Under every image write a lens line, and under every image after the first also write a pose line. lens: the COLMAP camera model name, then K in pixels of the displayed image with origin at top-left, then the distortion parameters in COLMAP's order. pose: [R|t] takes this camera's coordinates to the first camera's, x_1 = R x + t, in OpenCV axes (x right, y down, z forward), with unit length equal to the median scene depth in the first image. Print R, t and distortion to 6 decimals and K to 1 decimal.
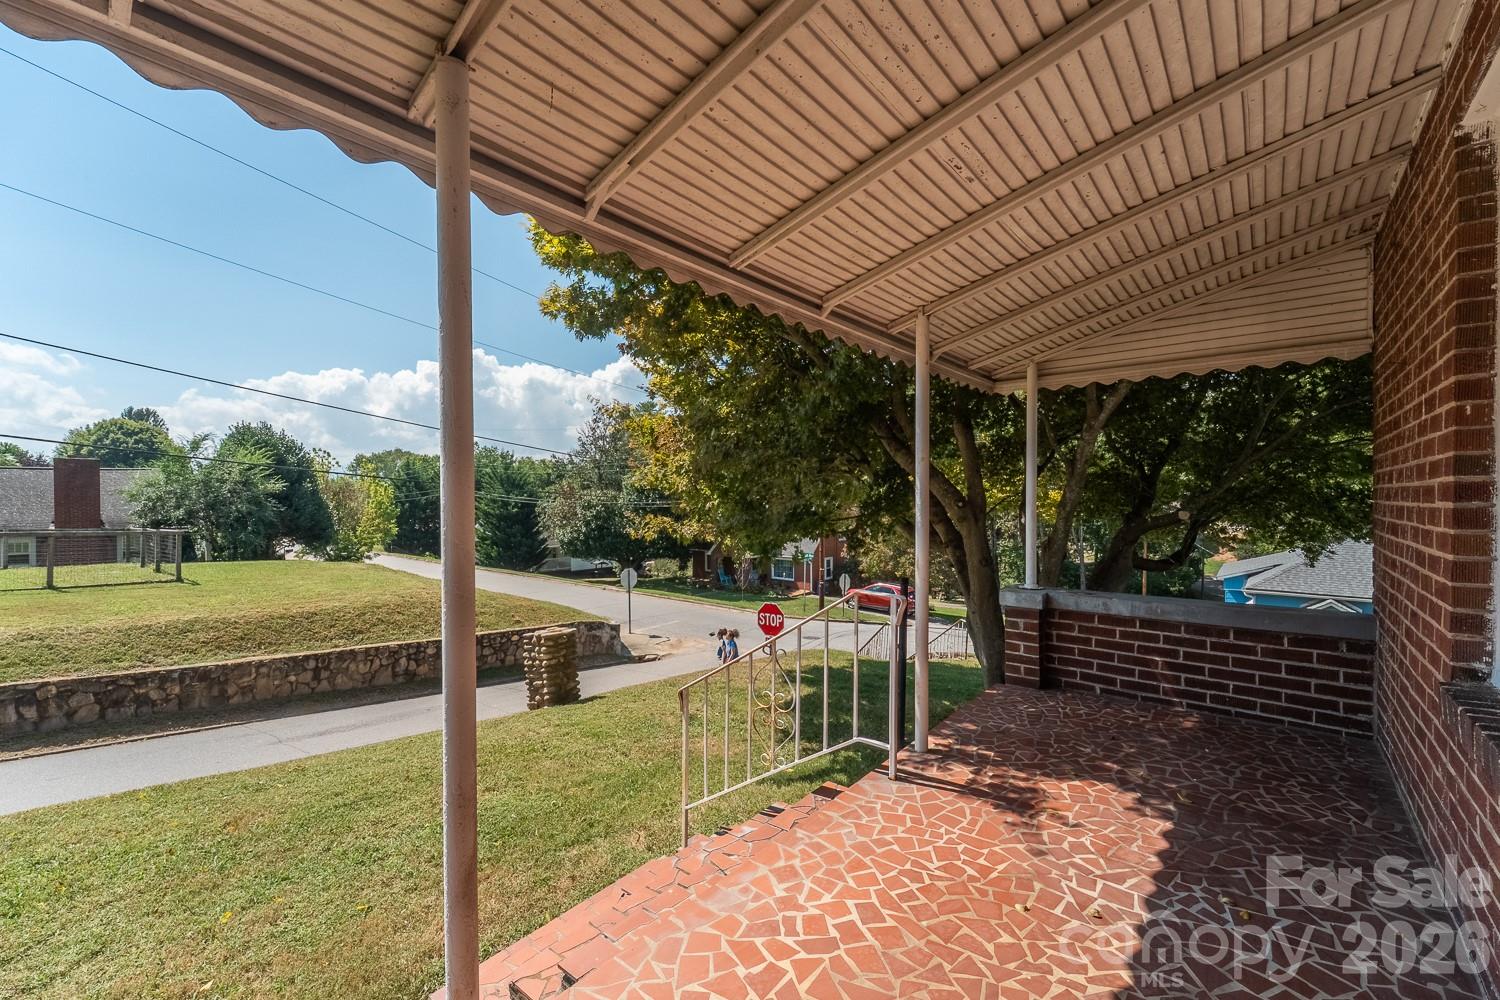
lens RADIAL K [[616.0, 0, 745.3], [0, 616.0, 498.4], [0, 0, 1]] dist [0.001678, 0.000072]
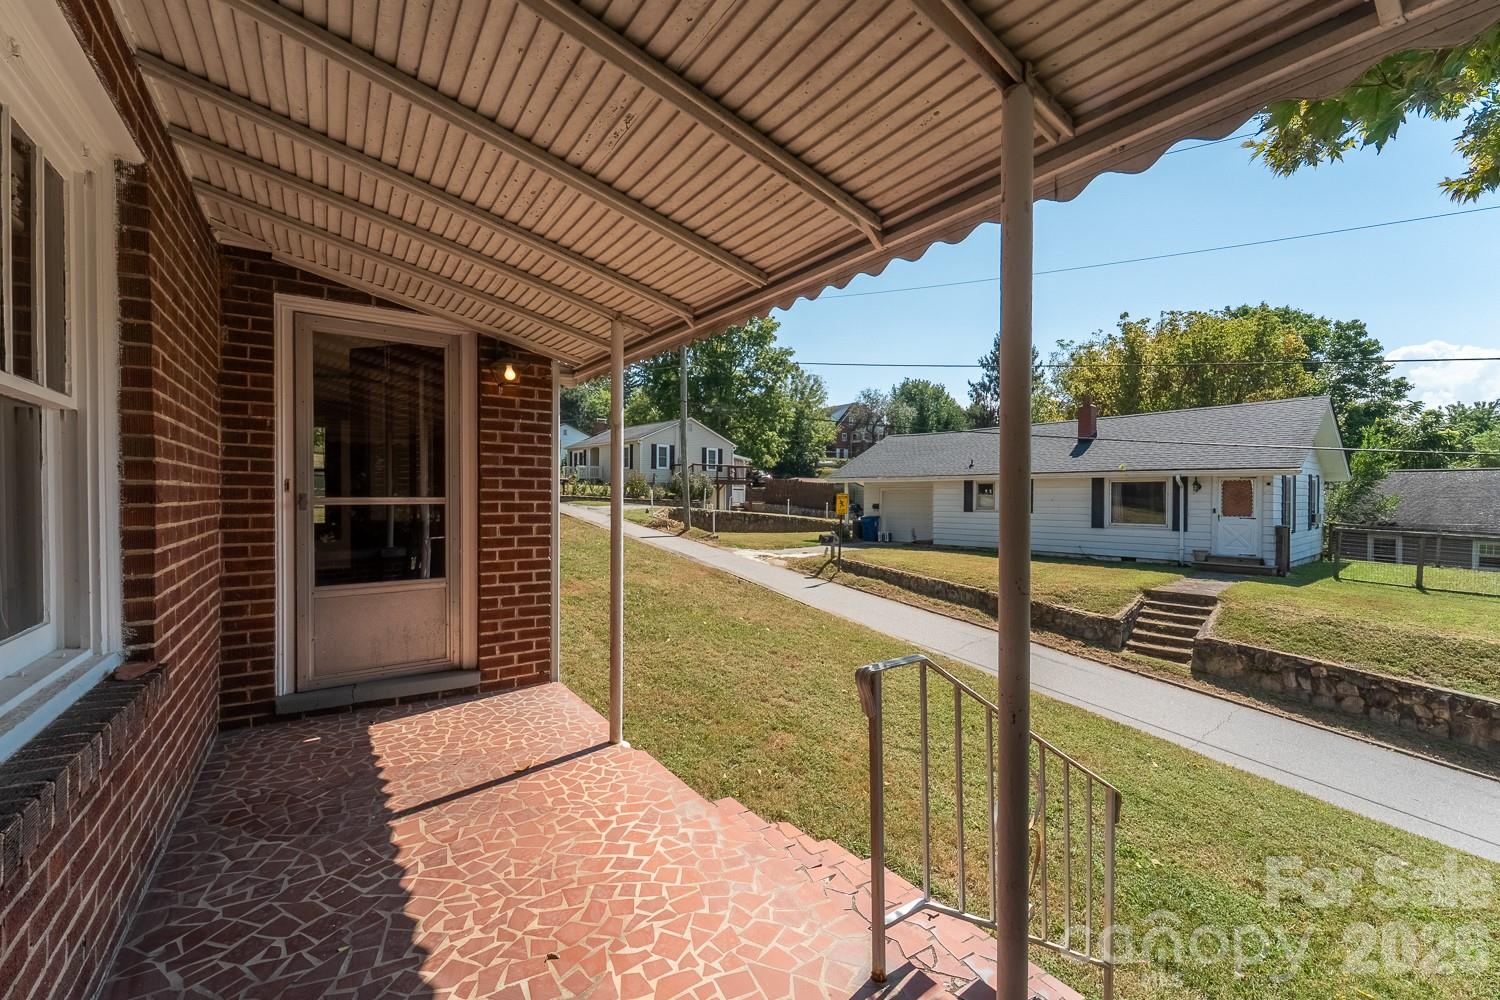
lens RADIAL K [[616.0, 0, 745.4], [0, 616.0, 499.6], [0, 0, 1]] dist [0.001678, 0.000072]
pose [[-0.271022, 0.002870, -0.962569, 0.251102], [-0.004417, 0.999981, 0.004225, -0.001694], [0.962563, 0.005397, -0.271004, 0.307422]]
